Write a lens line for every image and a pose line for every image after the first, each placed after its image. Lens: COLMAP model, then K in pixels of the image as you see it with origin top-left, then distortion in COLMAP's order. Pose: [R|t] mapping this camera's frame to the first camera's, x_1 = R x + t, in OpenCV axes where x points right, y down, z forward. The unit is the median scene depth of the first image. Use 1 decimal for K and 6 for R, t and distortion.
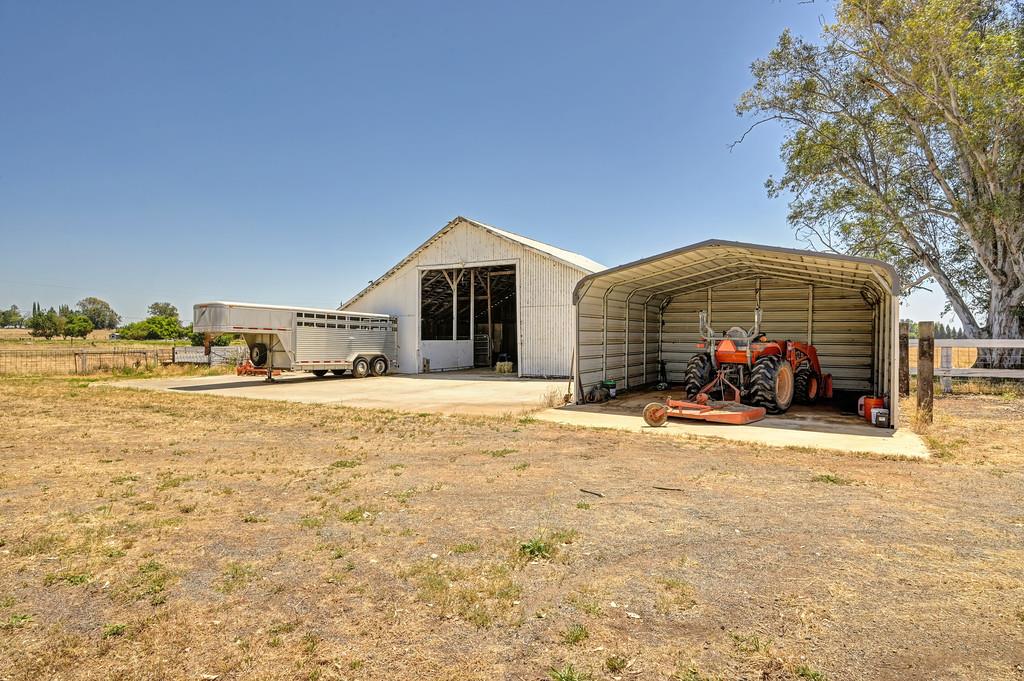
lens RADIAL K [[535.8, 0, 512.0], [0, 535.8, 343.0], [0, 0, 1]] dist [0.000521, -0.000006]
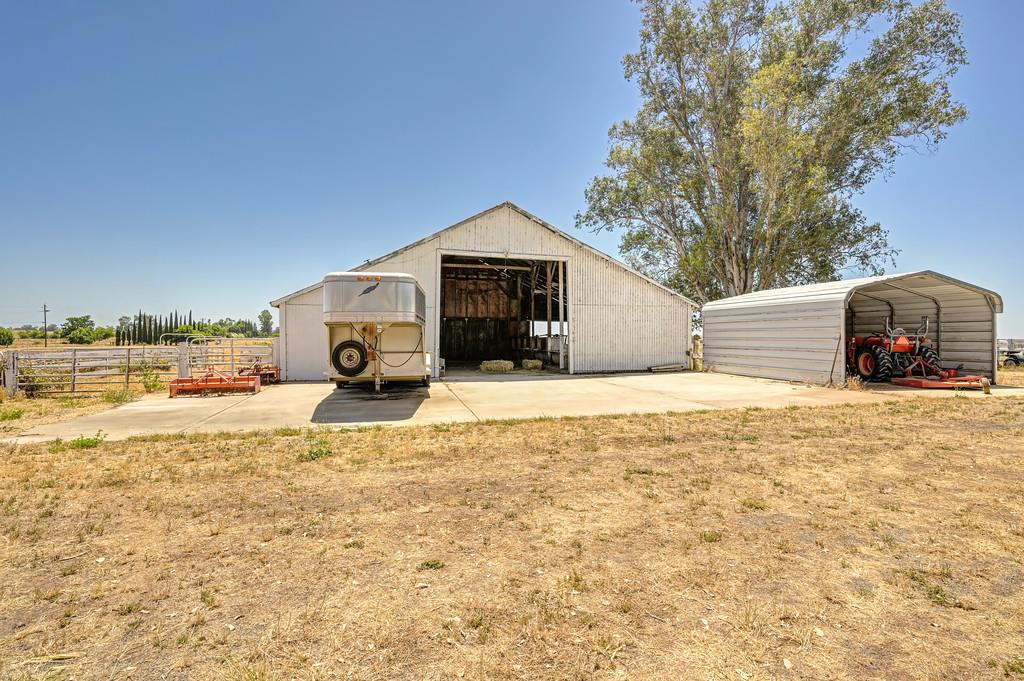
lens RADIAL K [[500.0, 0, 512.8], [0, 500.0, 340.1], [0, 0, 1]] dist [-0.000301, -0.000007]
pose [[0.689455, -0.000376, 0.724328, -0.698140], [0.001307, 0.999999, -0.000725, 0.000127], [-0.724327, 0.001447, 0.689455, 0.399358]]
